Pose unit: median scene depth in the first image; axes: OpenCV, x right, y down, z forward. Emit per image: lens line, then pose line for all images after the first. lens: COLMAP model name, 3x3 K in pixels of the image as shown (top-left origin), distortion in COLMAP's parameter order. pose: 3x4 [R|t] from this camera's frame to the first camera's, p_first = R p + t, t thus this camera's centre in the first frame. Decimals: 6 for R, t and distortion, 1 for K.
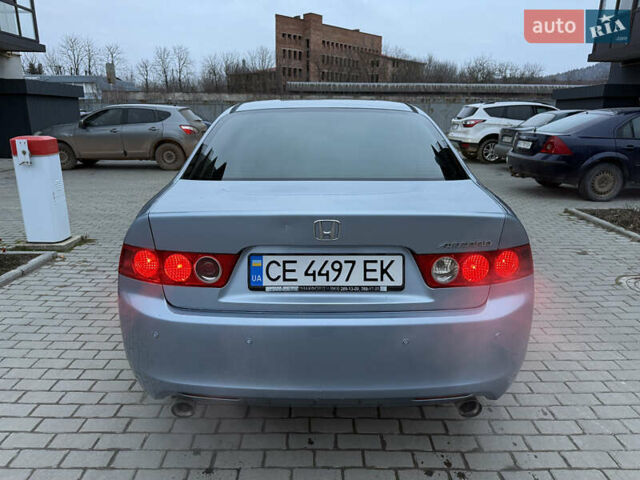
lens RADIAL K [[454.9, 0, 318.4], [0, 454.9, 234.9], [0, 0, 1]] dist [0.017688, -0.006433]
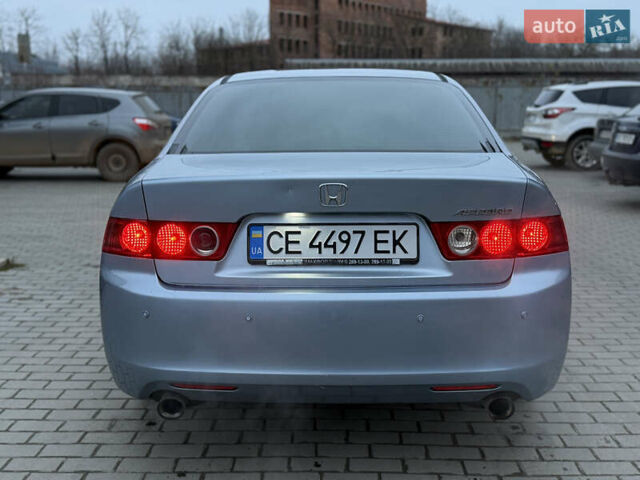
lens RADIAL K [[692.7, 0, 320.9], [0, 692.7, 238.3], [0, 0, 1]] dist [0.149860, -0.303616]
pose [[0.999838, -0.003257, -0.017707, 0.010415], [0.001940, 0.997262, -0.073917, 0.104176], [0.017899, 0.073871, 0.997107, -0.233131]]
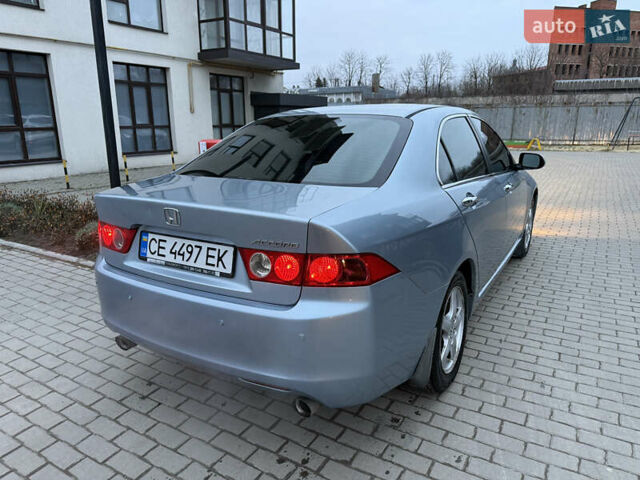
lens RADIAL K [[453.1, 0, 318.0], [0, 453.1, 241.3], [0, 0, 1]] dist [0.021223, -0.027723]
pose [[0.856307, 0.121570, -0.501956, 0.547804], [-0.119171, 0.992184, 0.037002, -0.020637], [0.502531, 0.028133, 0.864101, 0.088546]]
